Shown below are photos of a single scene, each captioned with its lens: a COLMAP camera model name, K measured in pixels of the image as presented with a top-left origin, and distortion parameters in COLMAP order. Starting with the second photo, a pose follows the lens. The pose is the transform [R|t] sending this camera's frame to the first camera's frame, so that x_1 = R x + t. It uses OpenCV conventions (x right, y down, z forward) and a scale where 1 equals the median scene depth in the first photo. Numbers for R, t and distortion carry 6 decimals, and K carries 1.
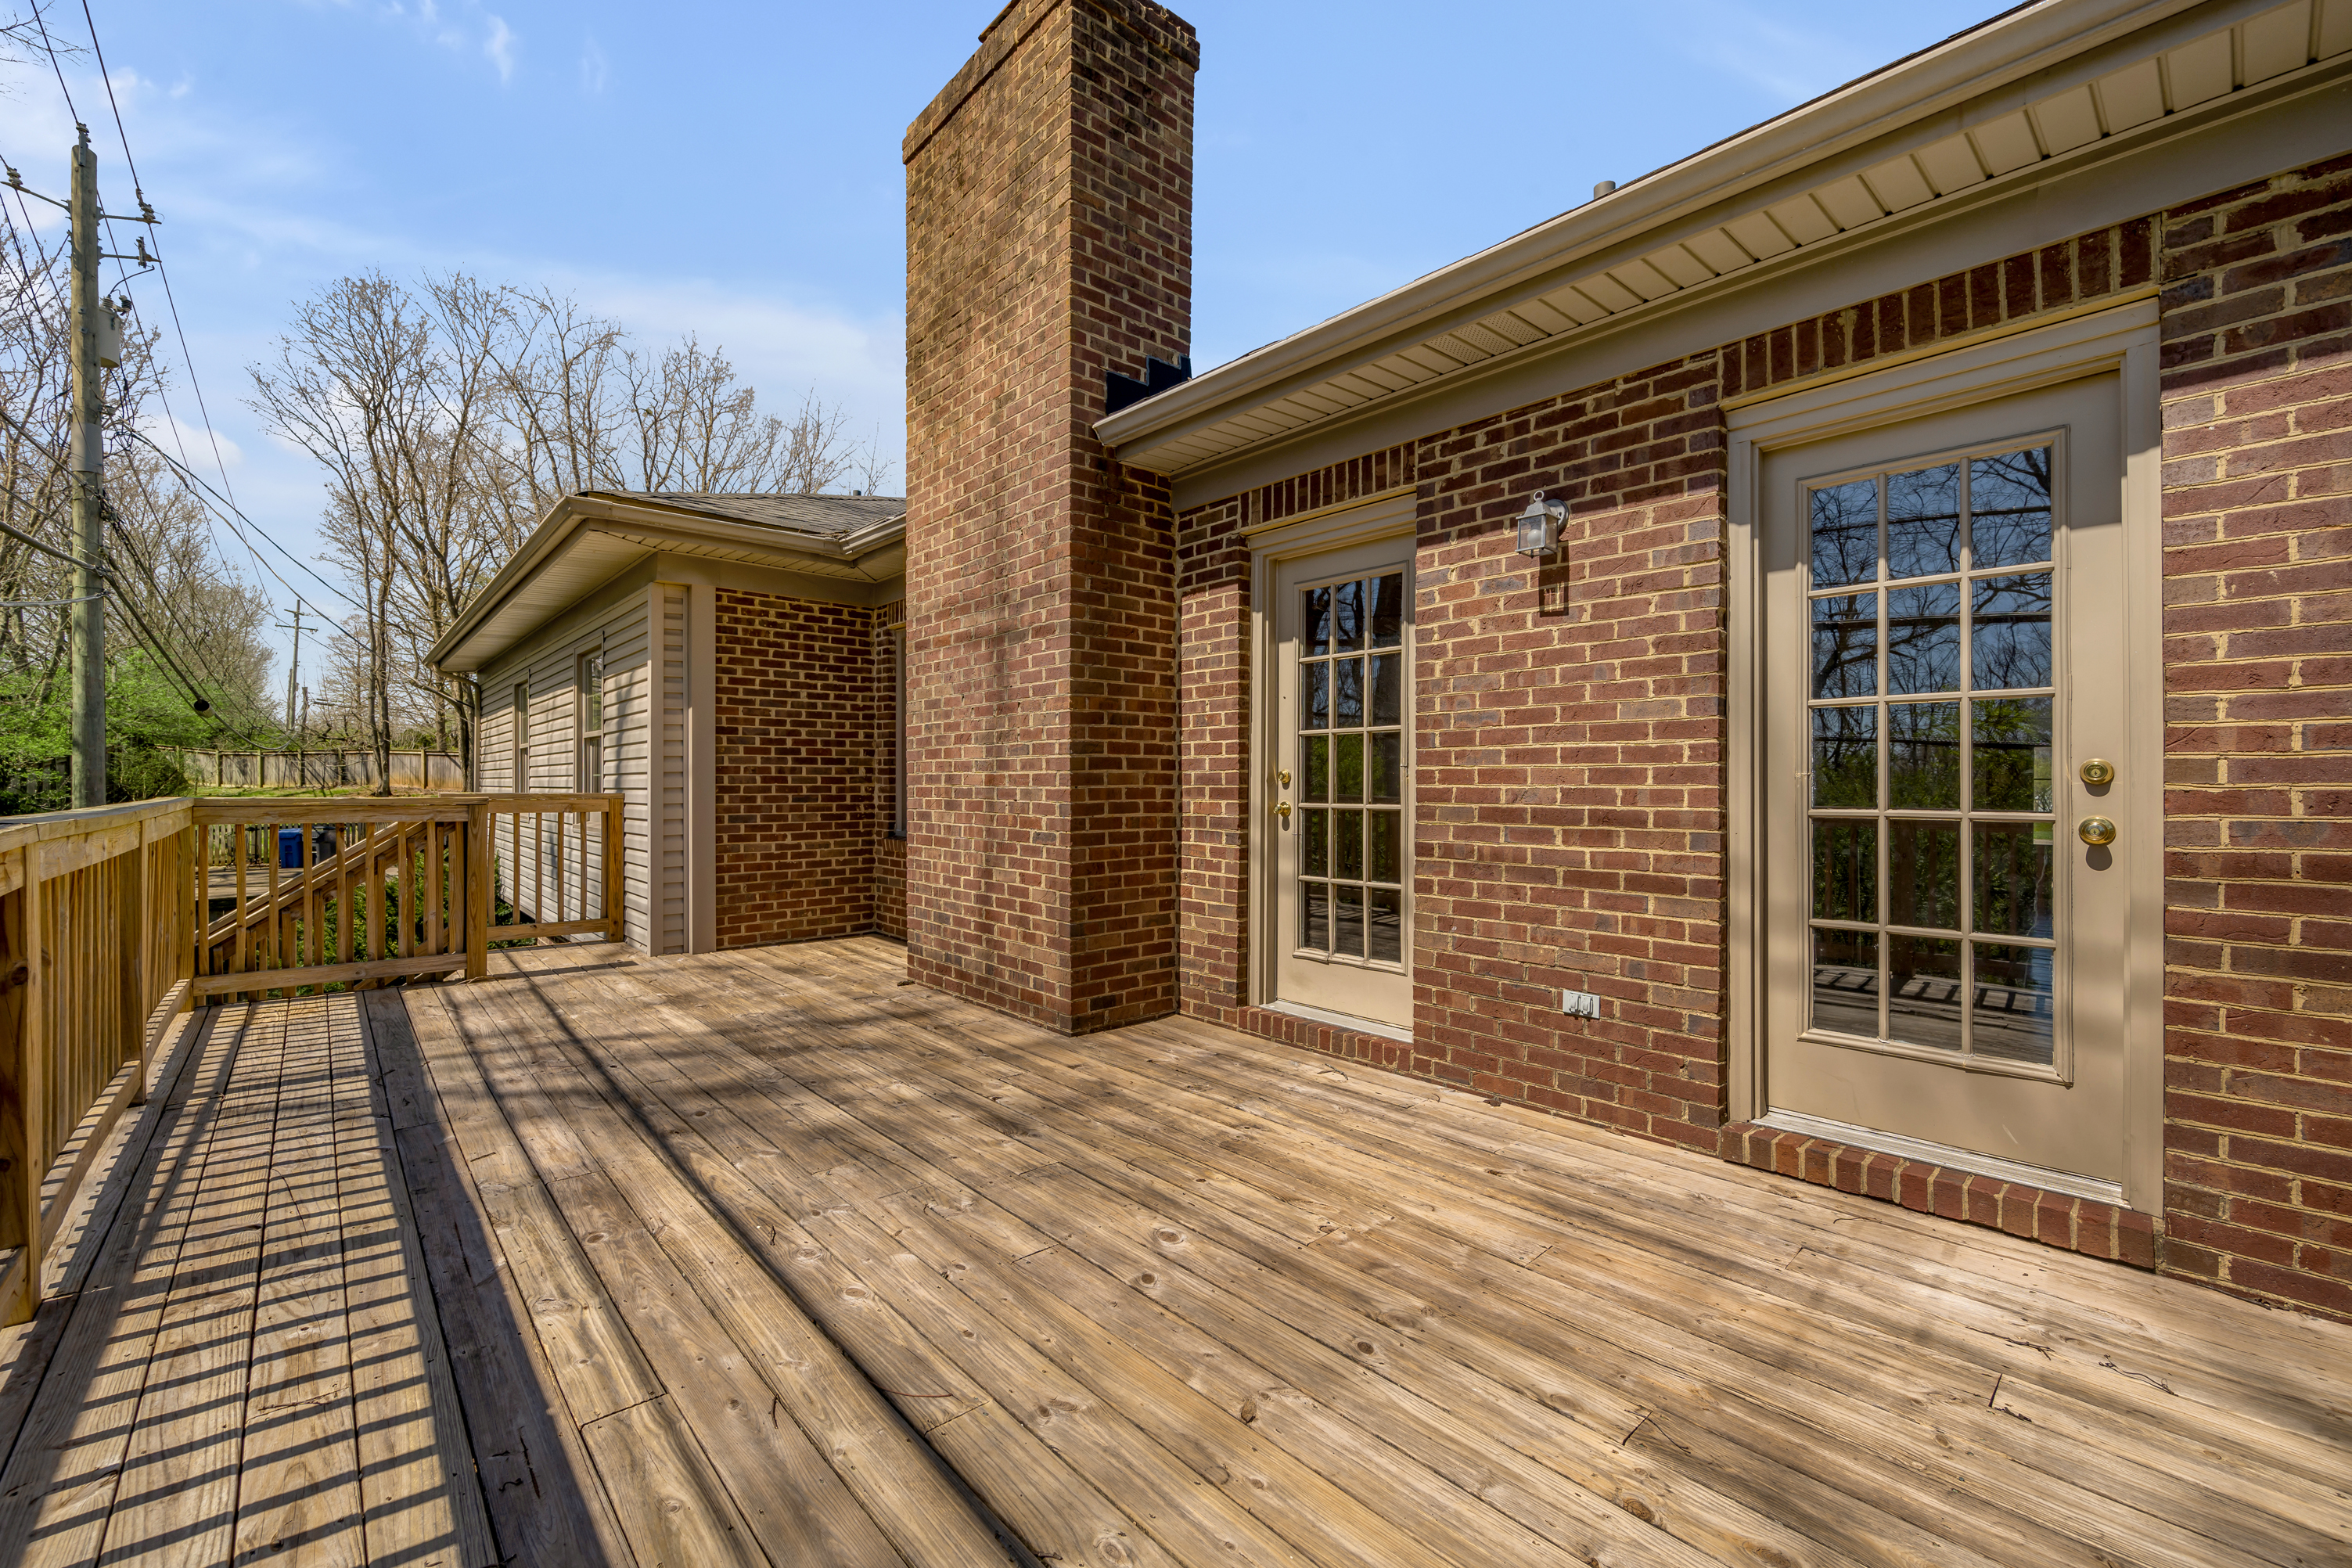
lens RADIAL K [[983.6, 0, 1176.0], [0, 983.6, 784.0], [0, 0, 1]] dist [-0.001168, 0.000242]
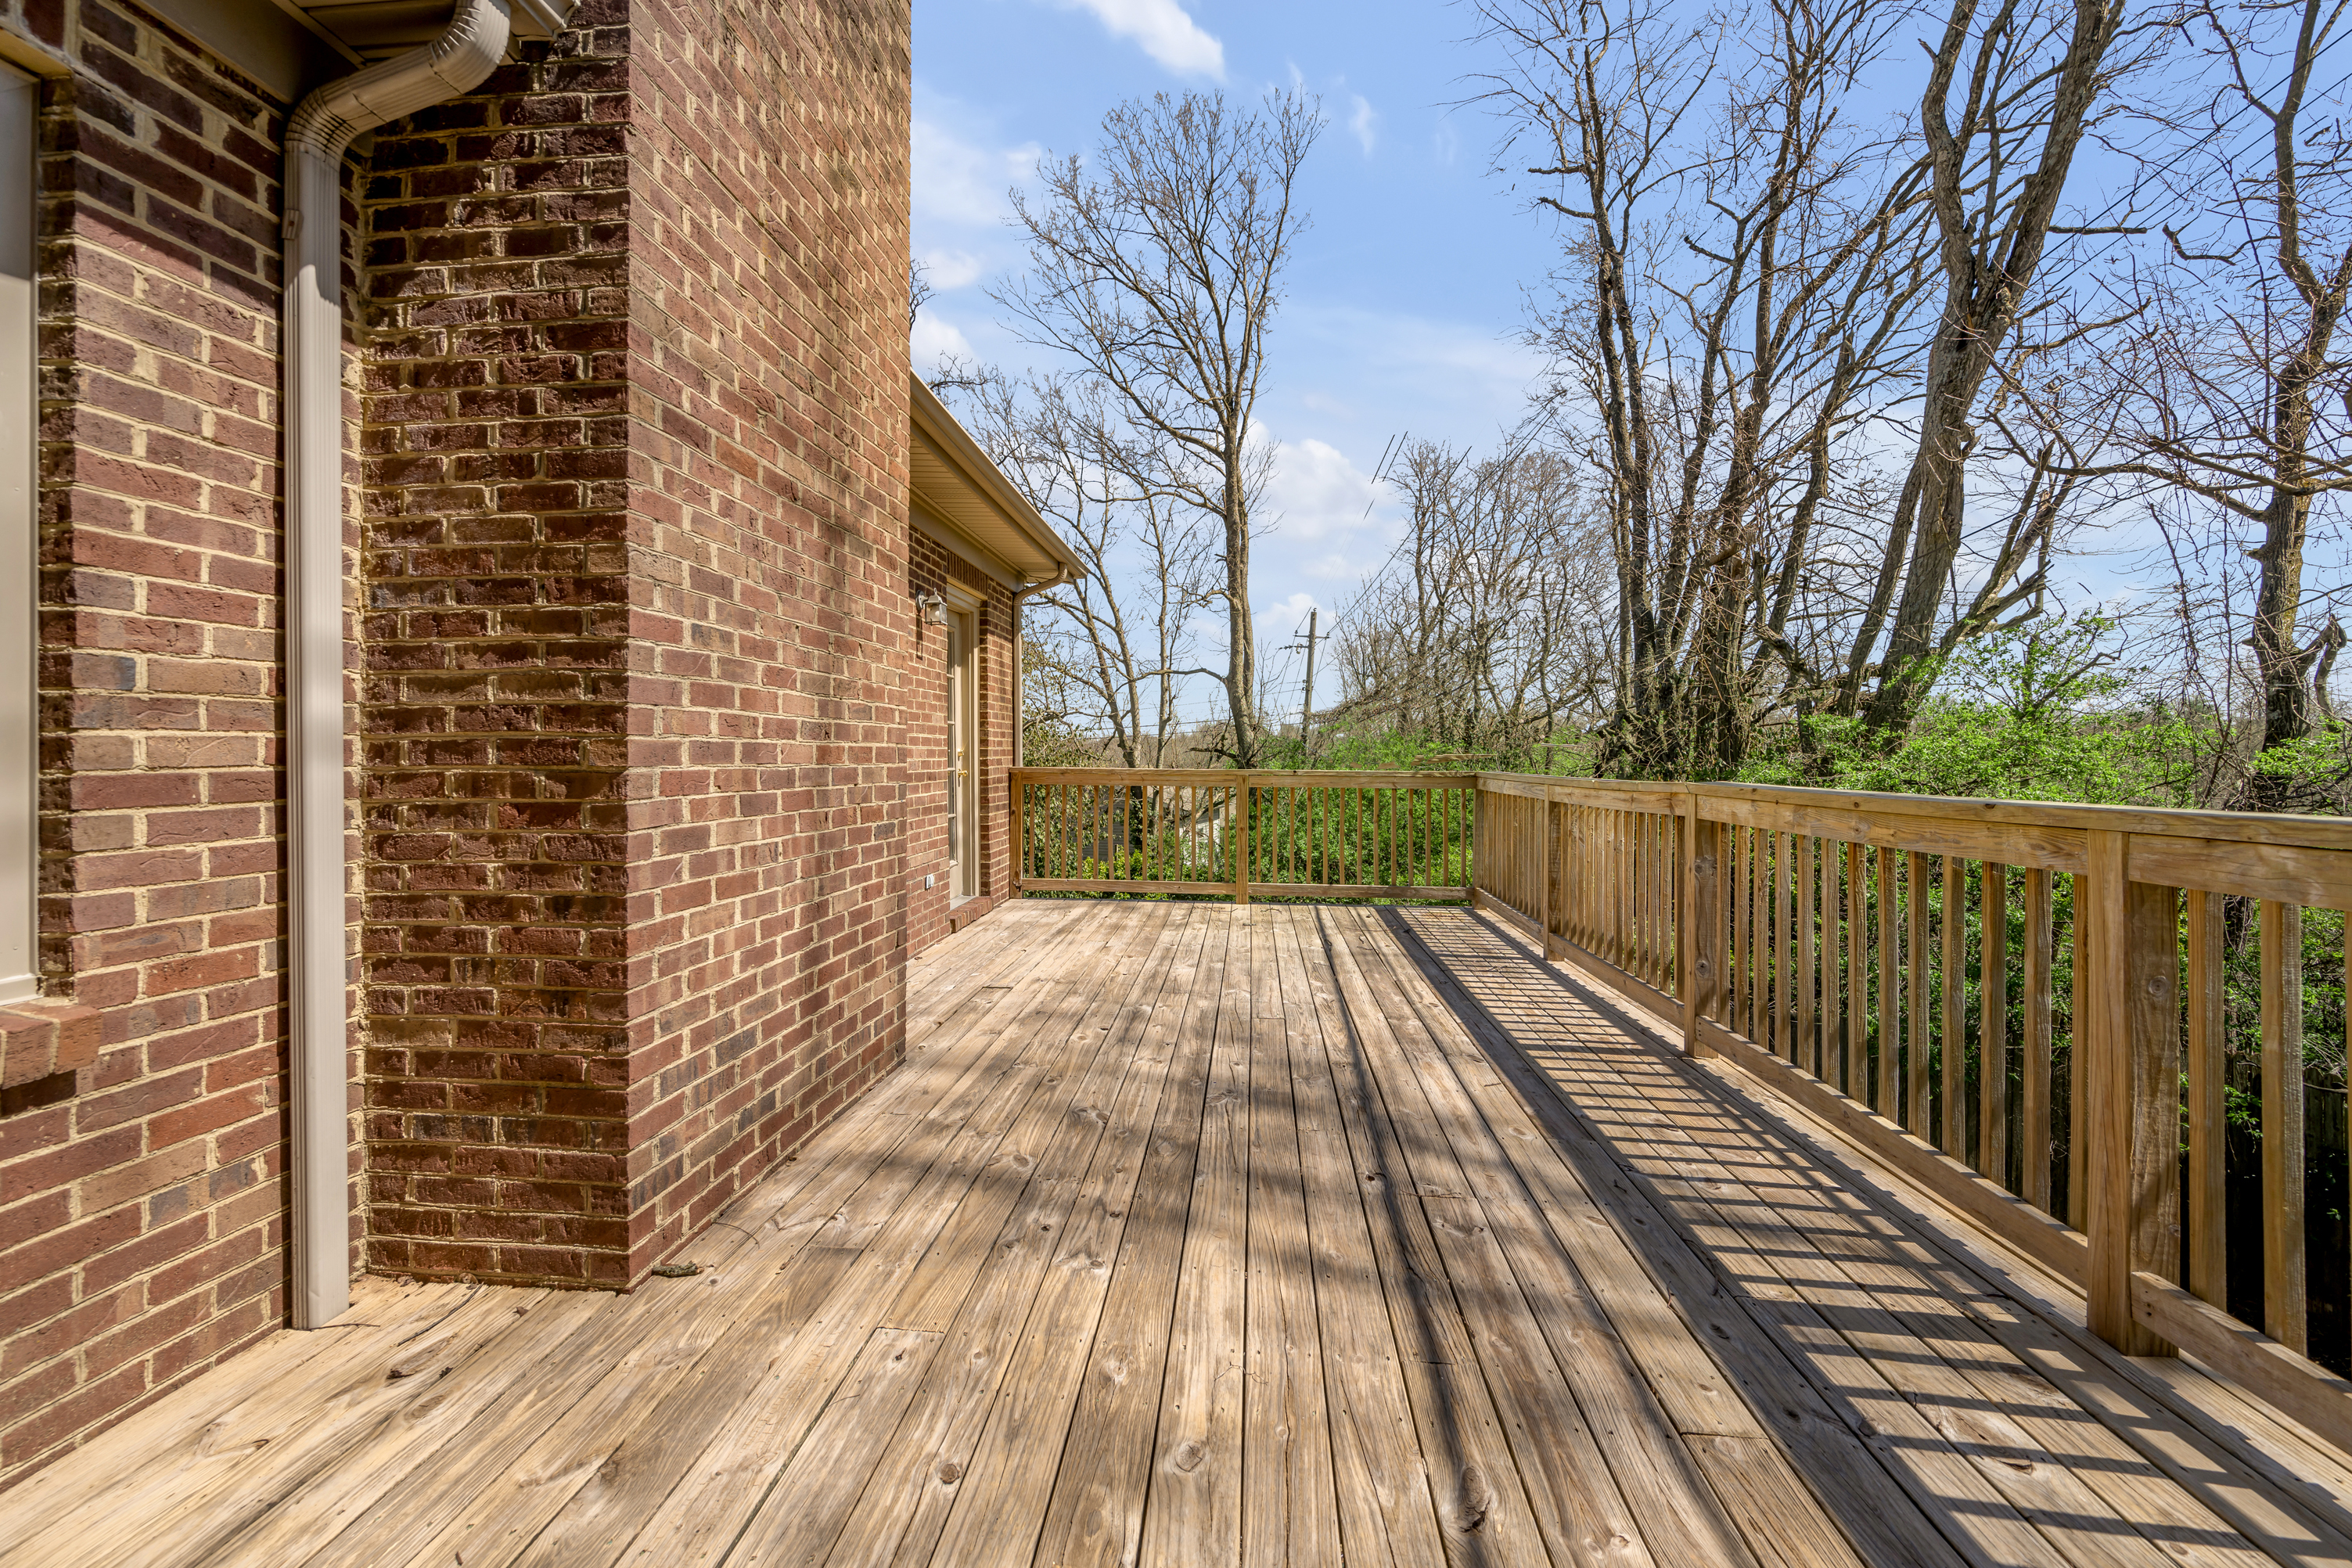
lens RADIAL K [[983.6, 0, 1176.0], [0, 983.6, 784.0], [0, 0, 1]] dist [-0.001168, 0.000242]
pose [[-0.696187, -0.021514, 0.717538, -1.166250], [-0.000163, 0.999556, 0.029812, -0.006286], [-0.717860, 0.020638, -0.695881, 1.900030]]
